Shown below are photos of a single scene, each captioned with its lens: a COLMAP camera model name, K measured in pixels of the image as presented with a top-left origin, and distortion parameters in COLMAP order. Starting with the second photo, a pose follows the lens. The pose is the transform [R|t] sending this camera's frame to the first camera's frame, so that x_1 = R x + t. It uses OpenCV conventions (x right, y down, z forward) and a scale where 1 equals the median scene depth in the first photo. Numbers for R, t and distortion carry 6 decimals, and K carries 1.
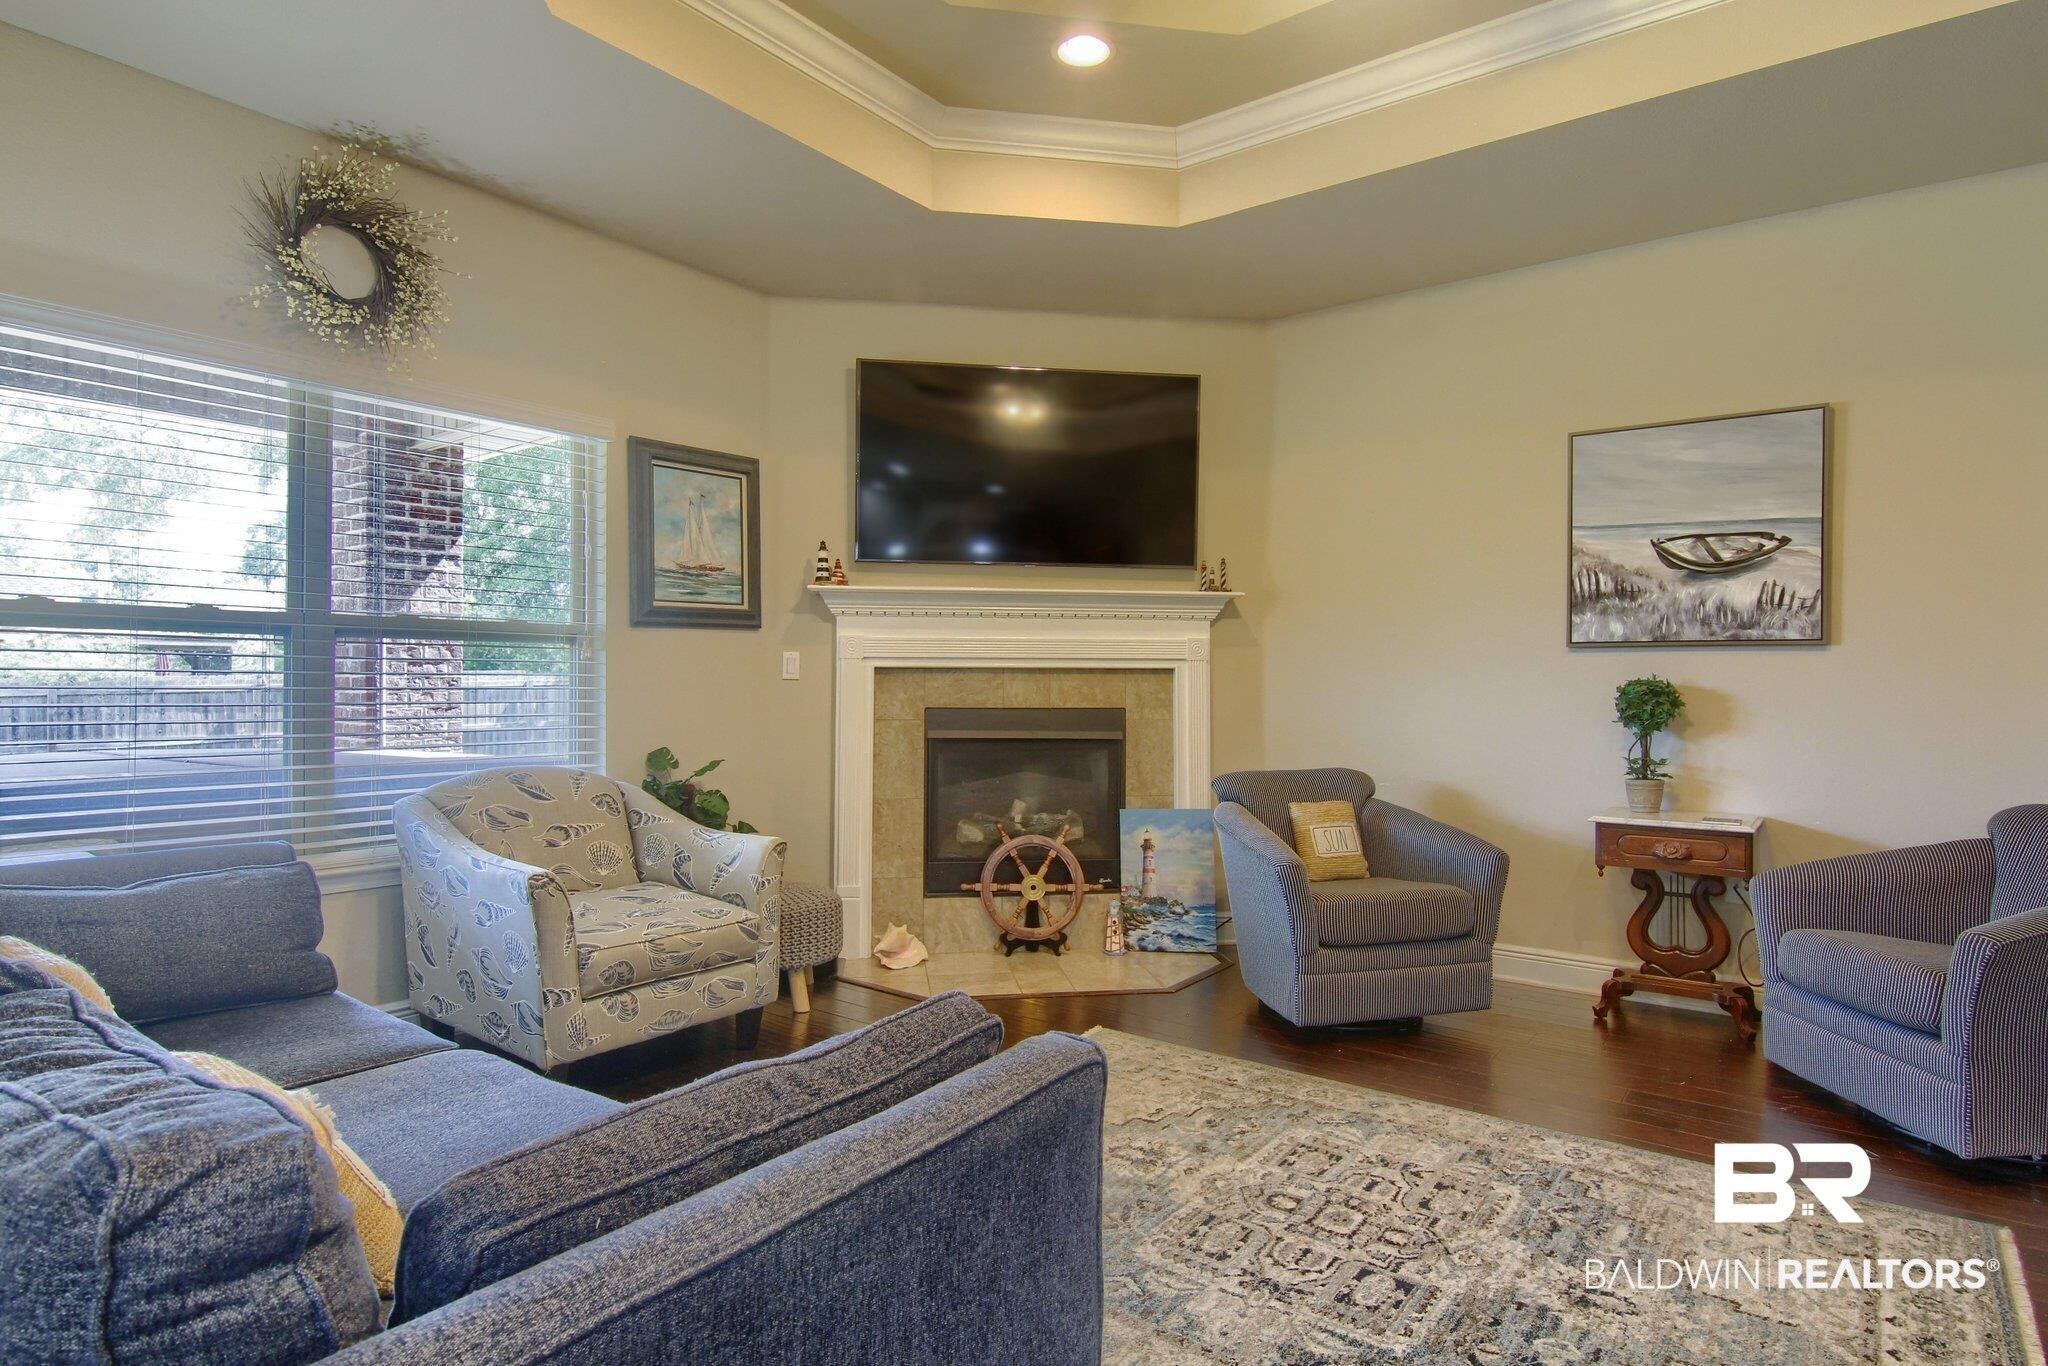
lens RADIAL K [[1100.9, 0, 1035.3], [0, 1100.9, 685.5], [0, 0, 1]] dist [-0.000058, -0.019187]
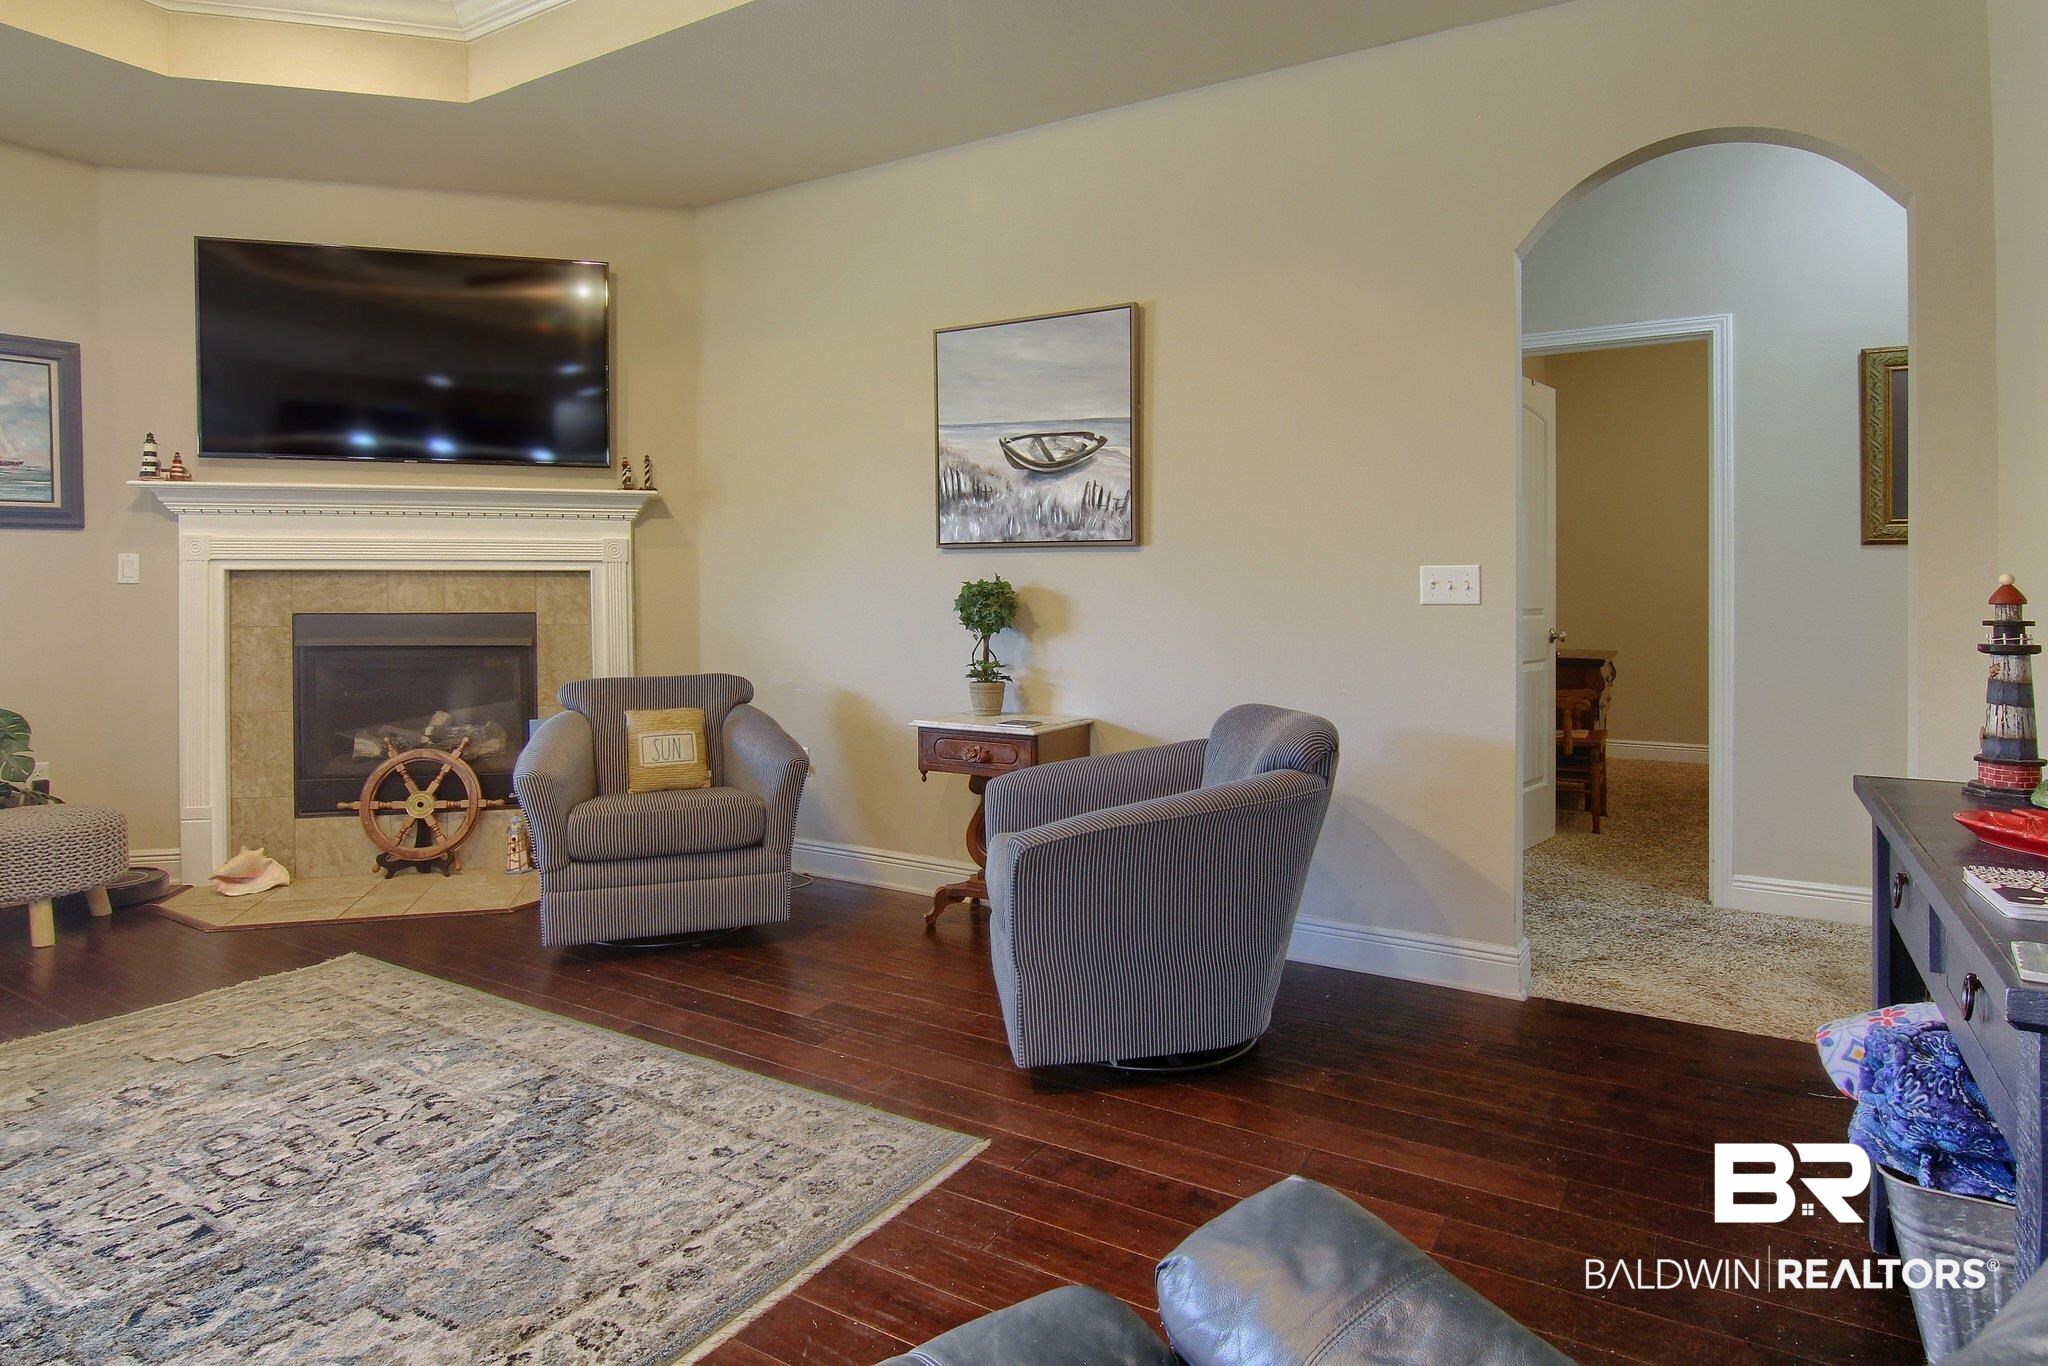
lens RADIAL K [[1122.9, 0, 1033.4], [0, 1122.9, 596.0], [0, 0, 1]] dist [-0.002076, -0.010890]
pose [[0.994363, -0.004316, 0.105946, 0.478044], [0.003604, 0.999970, 0.006919, 0.001105], [-0.105973, -0.006498, 0.994348, -0.005667]]
